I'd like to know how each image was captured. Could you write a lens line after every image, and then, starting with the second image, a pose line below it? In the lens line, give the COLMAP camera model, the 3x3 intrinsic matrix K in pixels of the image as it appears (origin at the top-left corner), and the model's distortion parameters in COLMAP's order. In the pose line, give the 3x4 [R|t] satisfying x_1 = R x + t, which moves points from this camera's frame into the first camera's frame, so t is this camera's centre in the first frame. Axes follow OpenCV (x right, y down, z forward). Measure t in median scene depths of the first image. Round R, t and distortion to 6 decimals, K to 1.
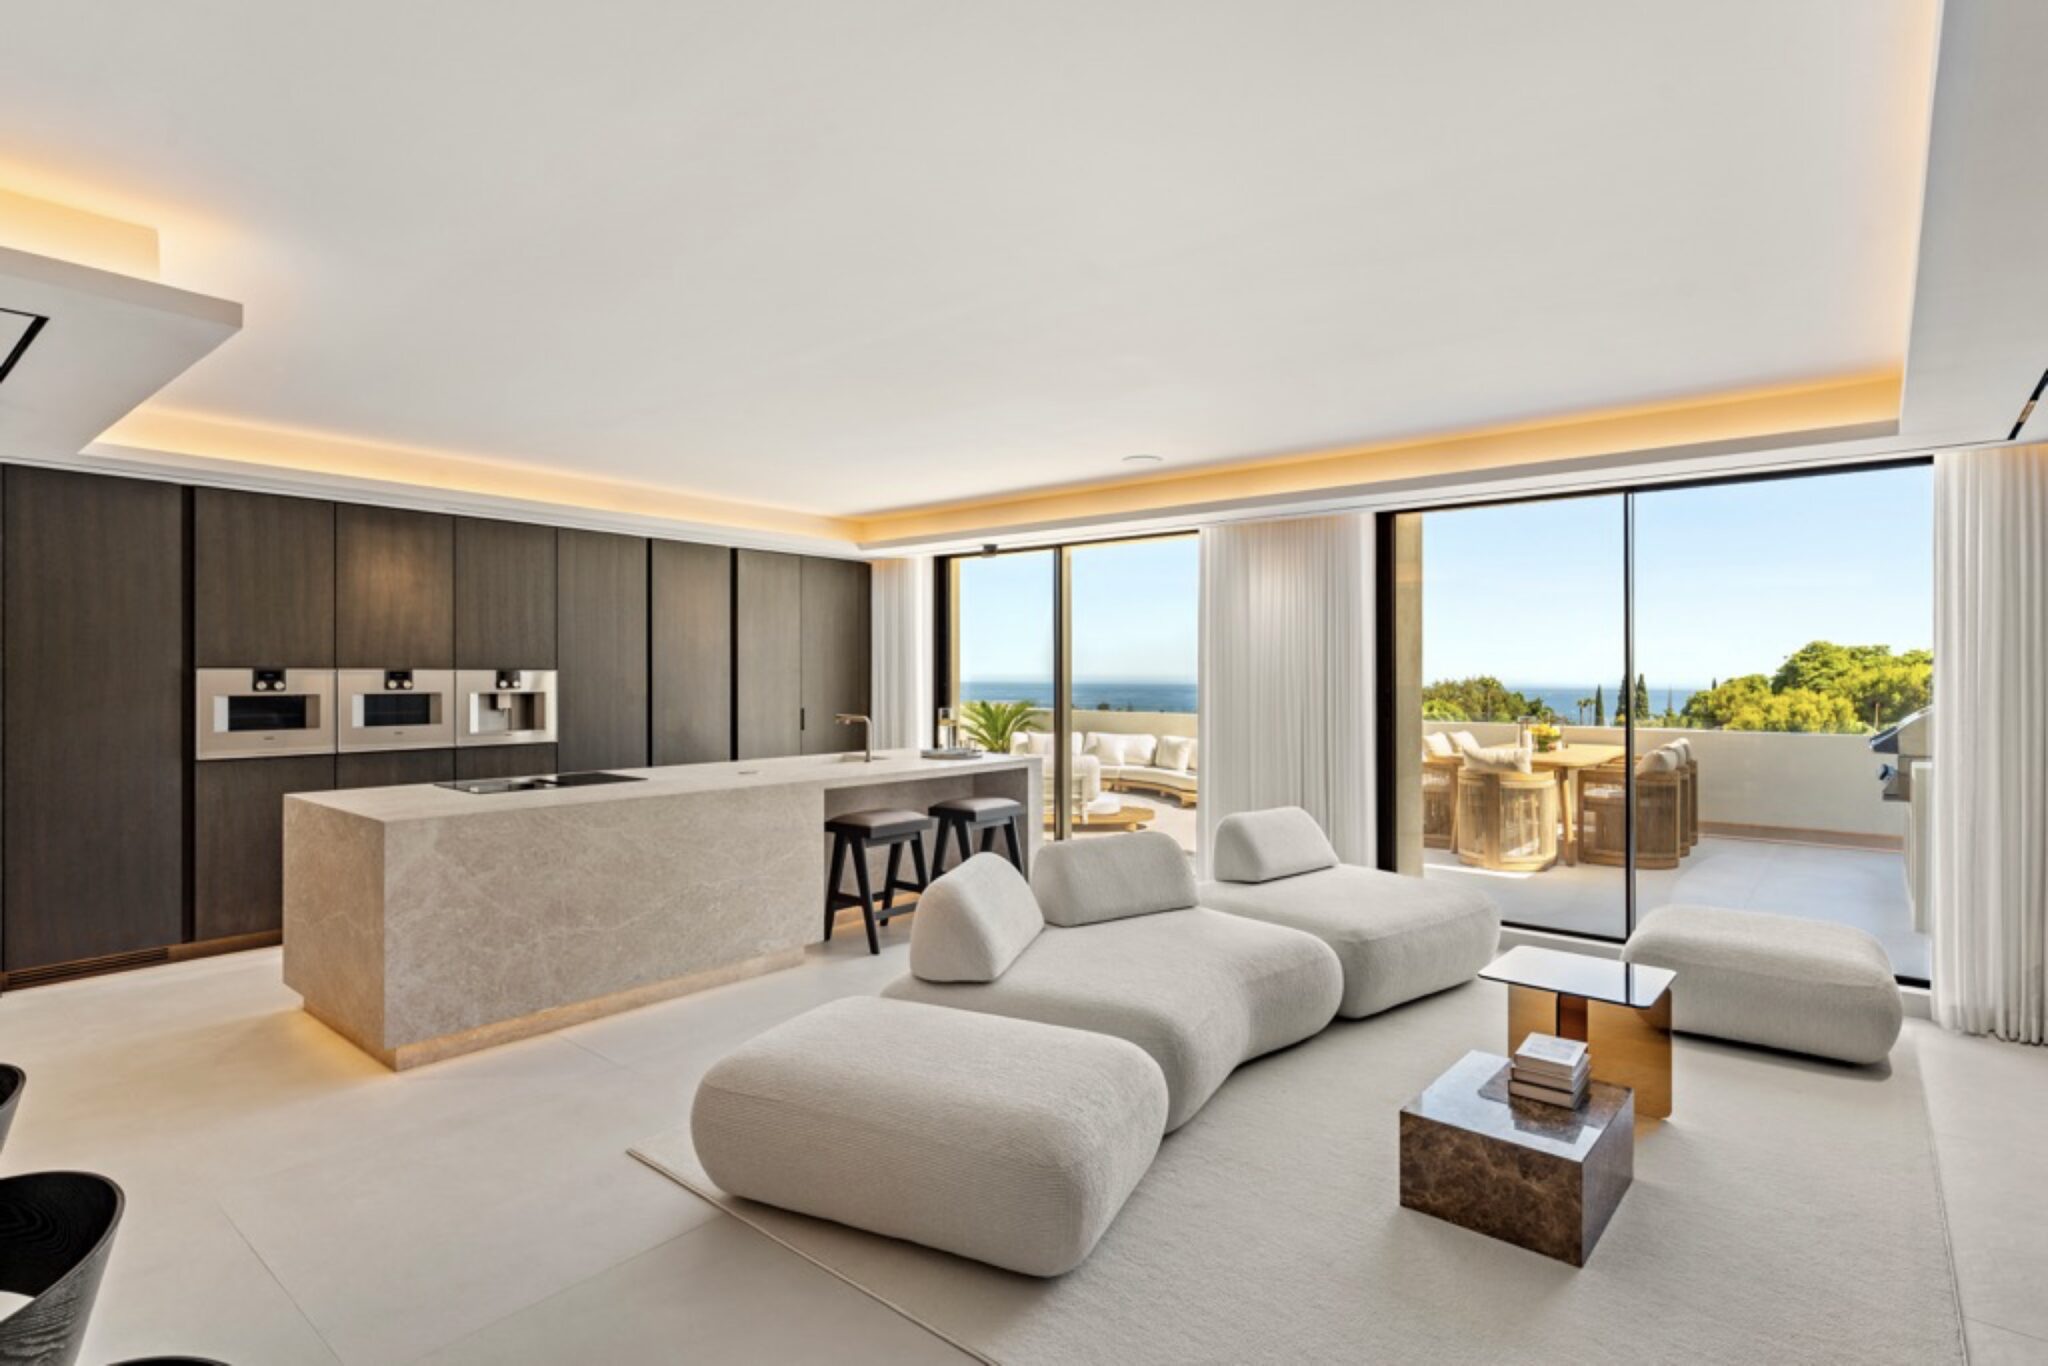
lens RADIAL K [[1021.9, 0, 1025.5], [0, 1021.9, 669.8], [0, 0, 1]] dist [-0.003171, -0.000240]
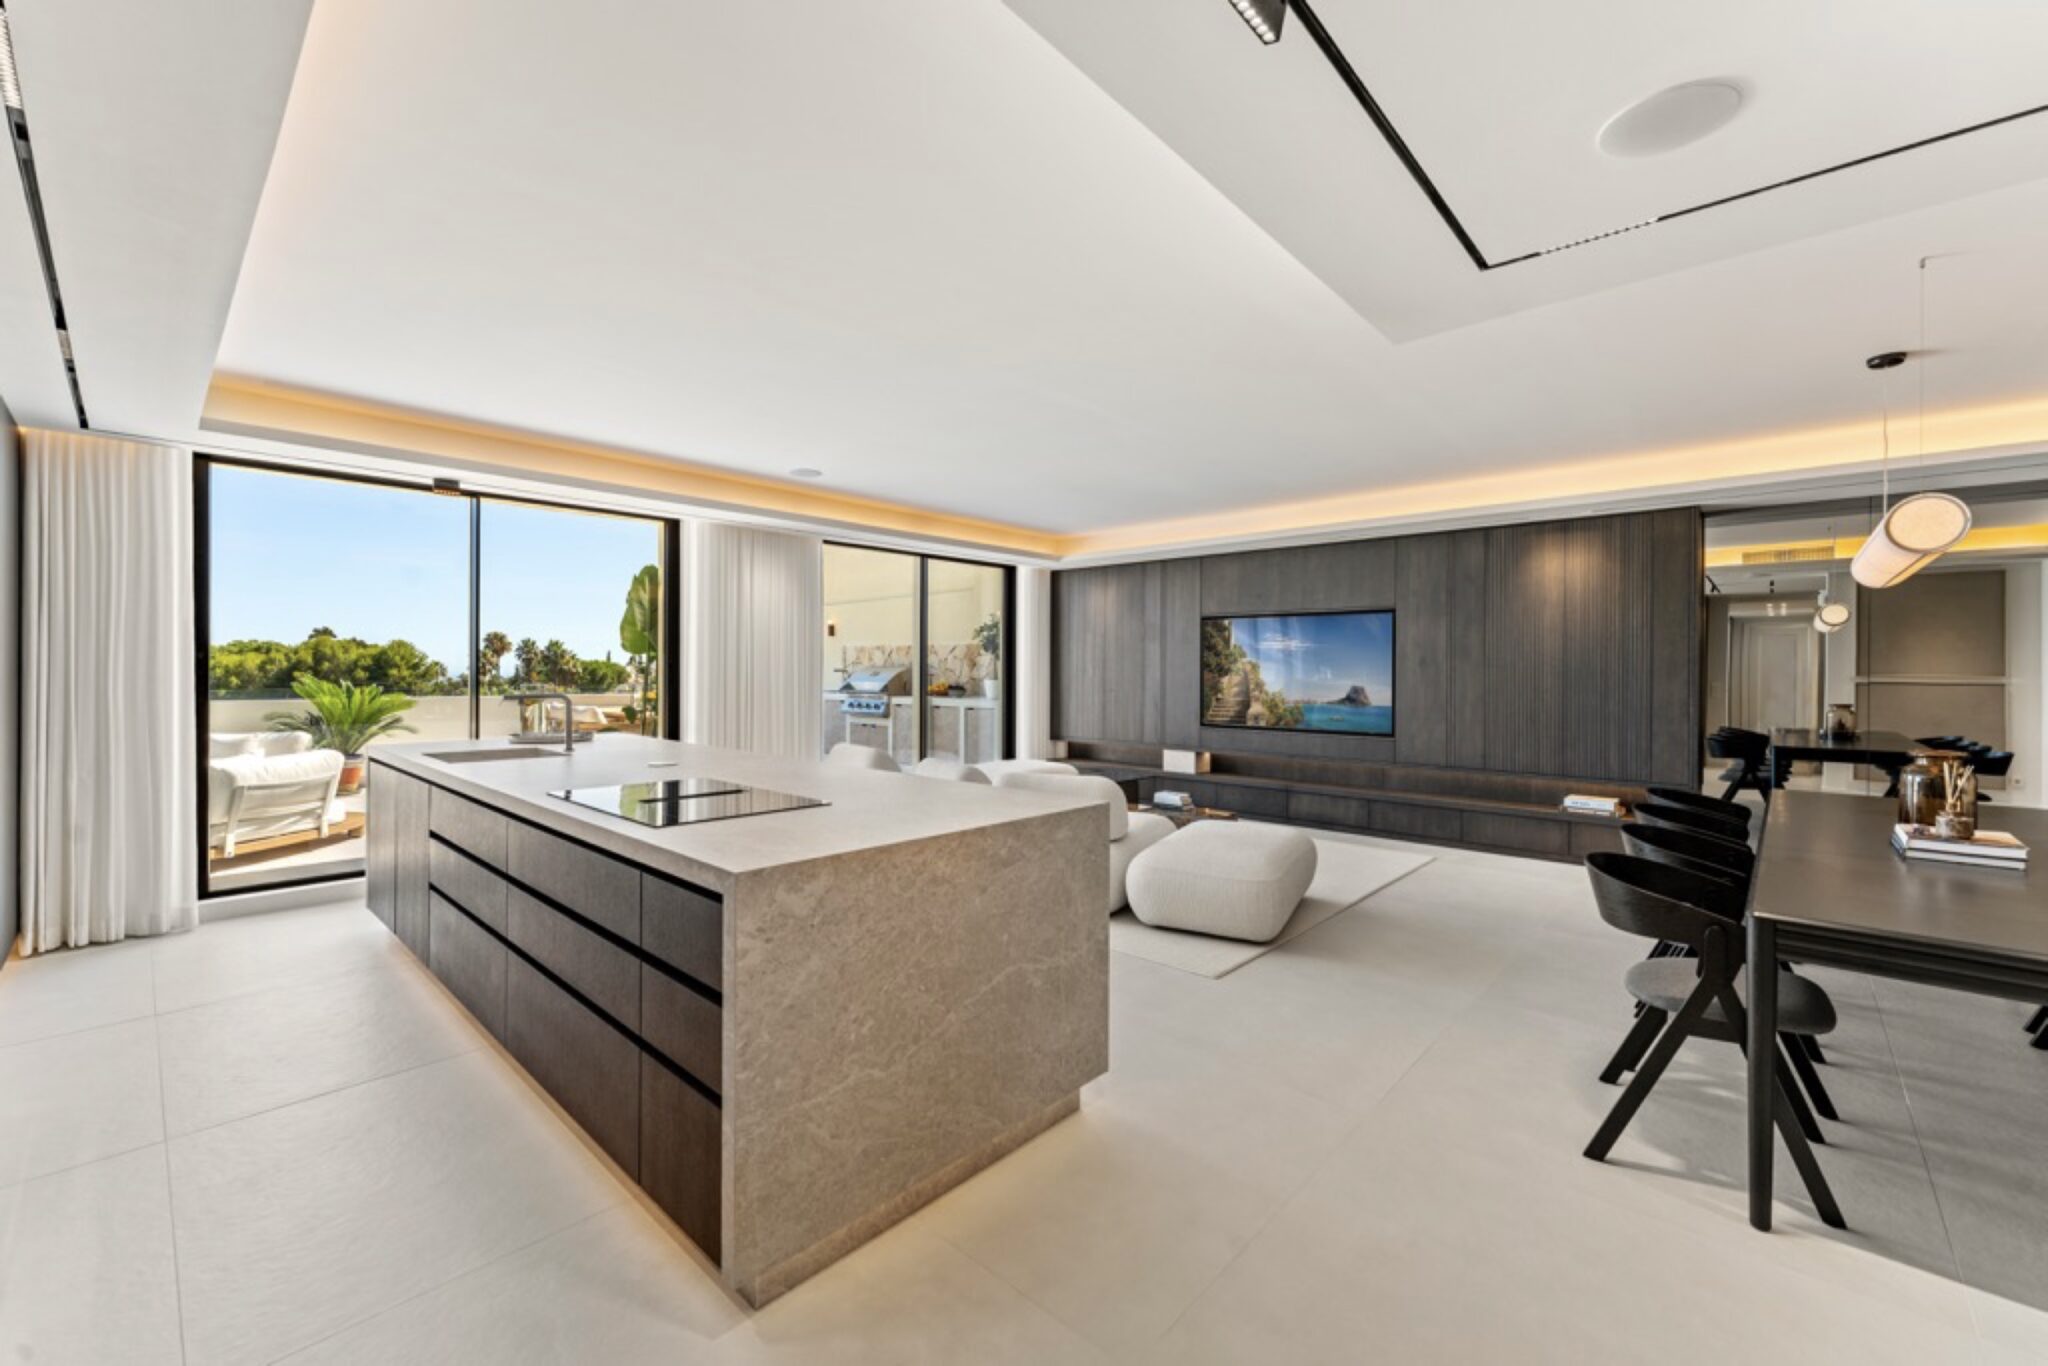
lens RADIAL K [[822.6, 0, 1028.3], [0, 822.6, 675.9], [0, 0, 1]] dist [-0.001518, -0.000446]
pose [[0.044009, -0.012267, 0.998956, -0.921400], [-0.008807, 0.999881, 0.012666, 0.025451], [-0.998992, -0.009355, 0.043896, 0.730344]]
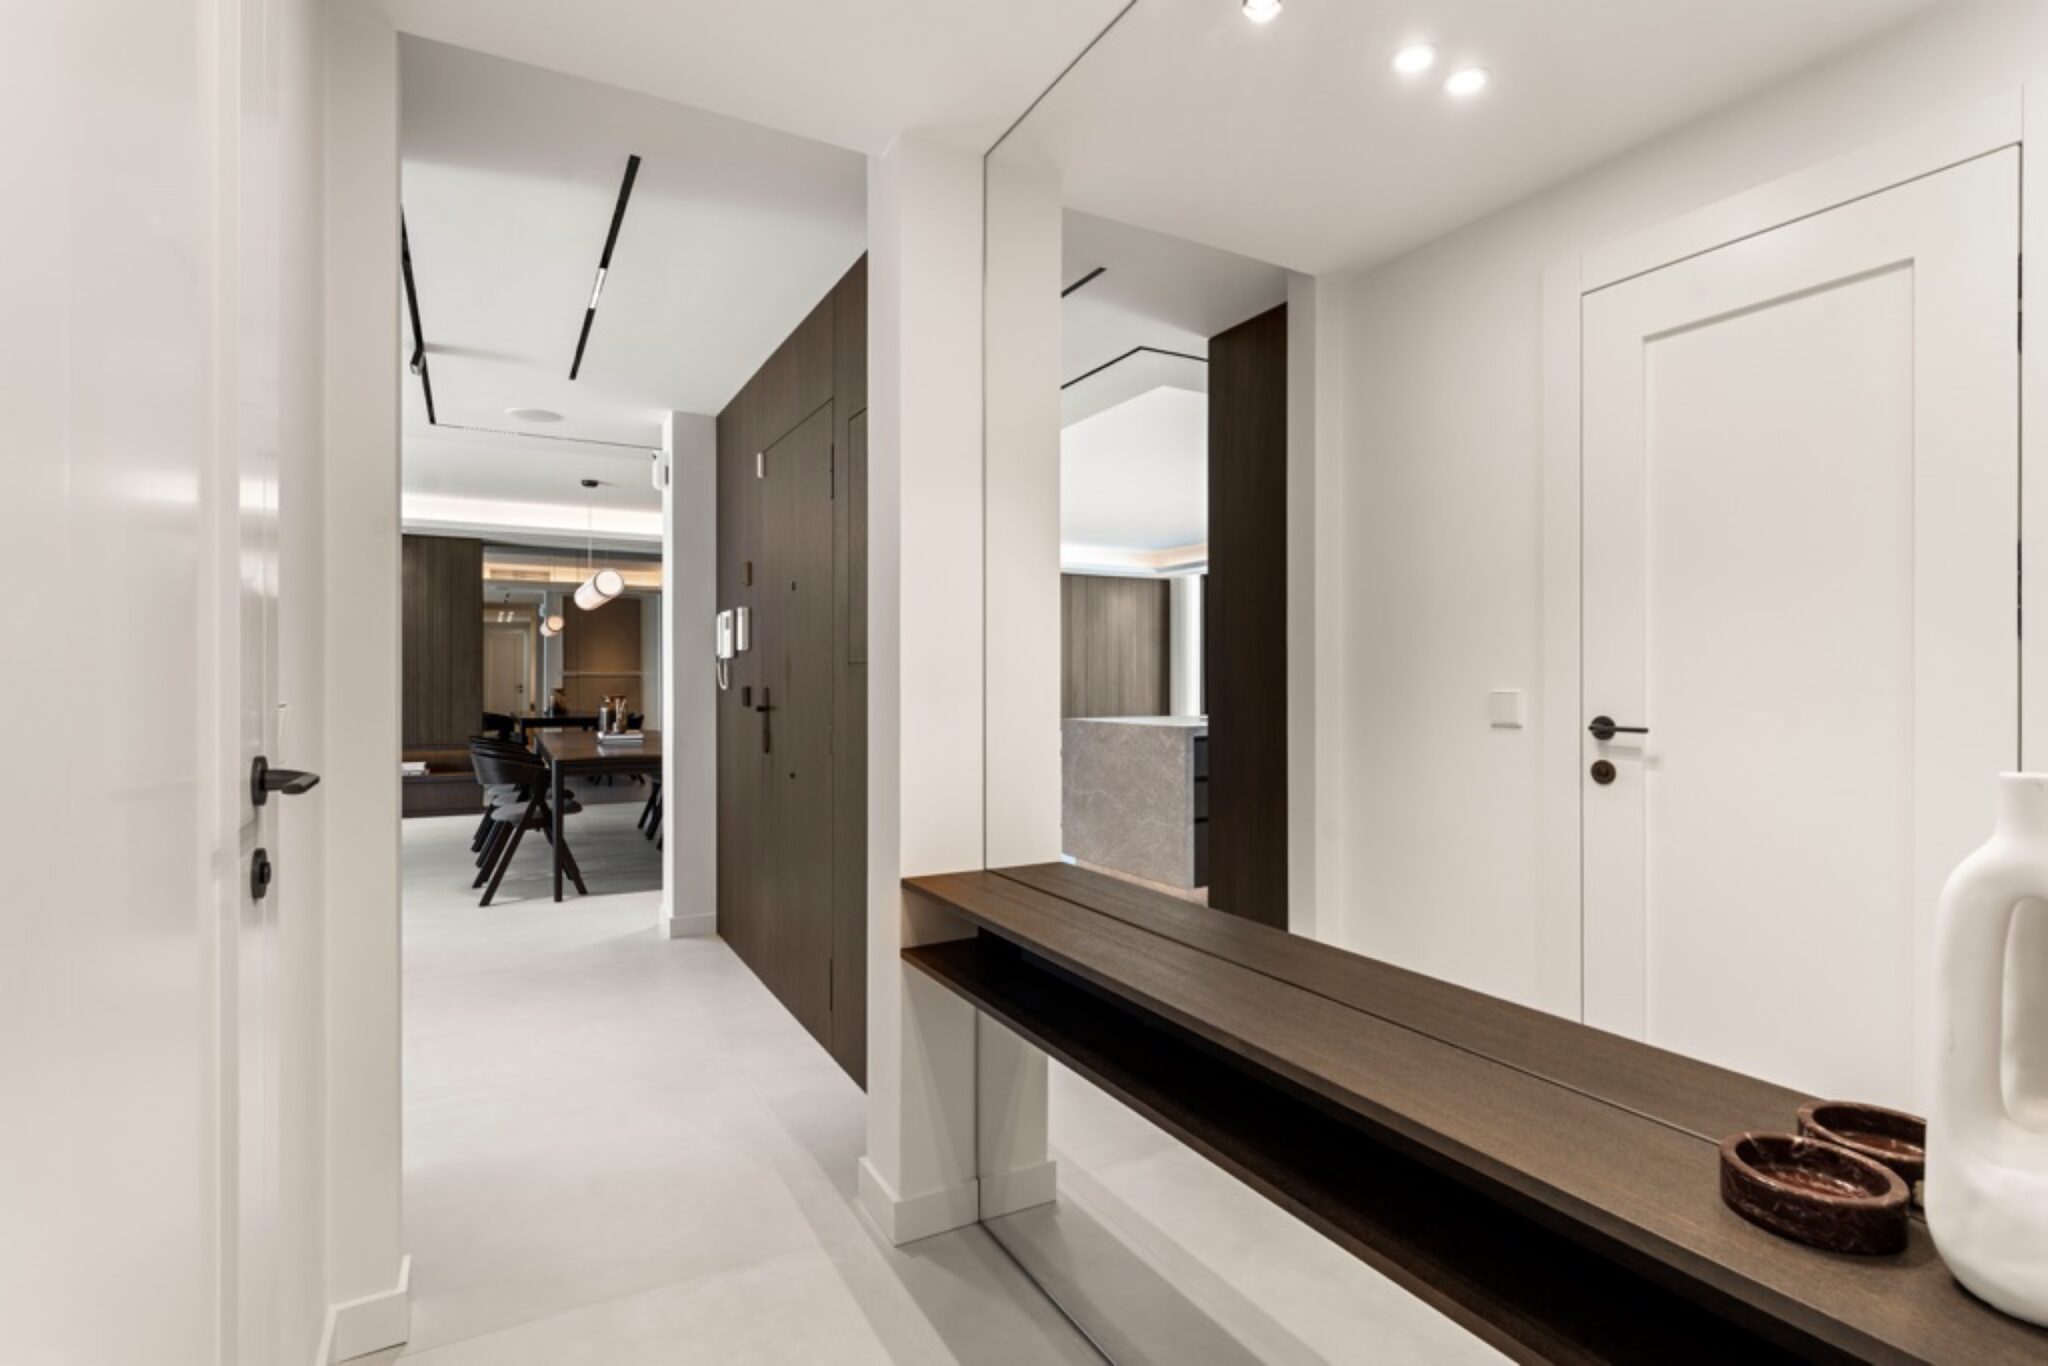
lens RADIAL K [[1021.9, 0, 1033.2], [0, 1021.9, 680.8], [0, 0, 1]] dist [-0.003171, -0.000240]
pose [[-0.928819, -0.005820, 0.370489, -1.363087], [-0.007921, 0.999960, -0.004148, 0.059275], [-0.370450, -0.006787, -0.928828, 1.194365]]
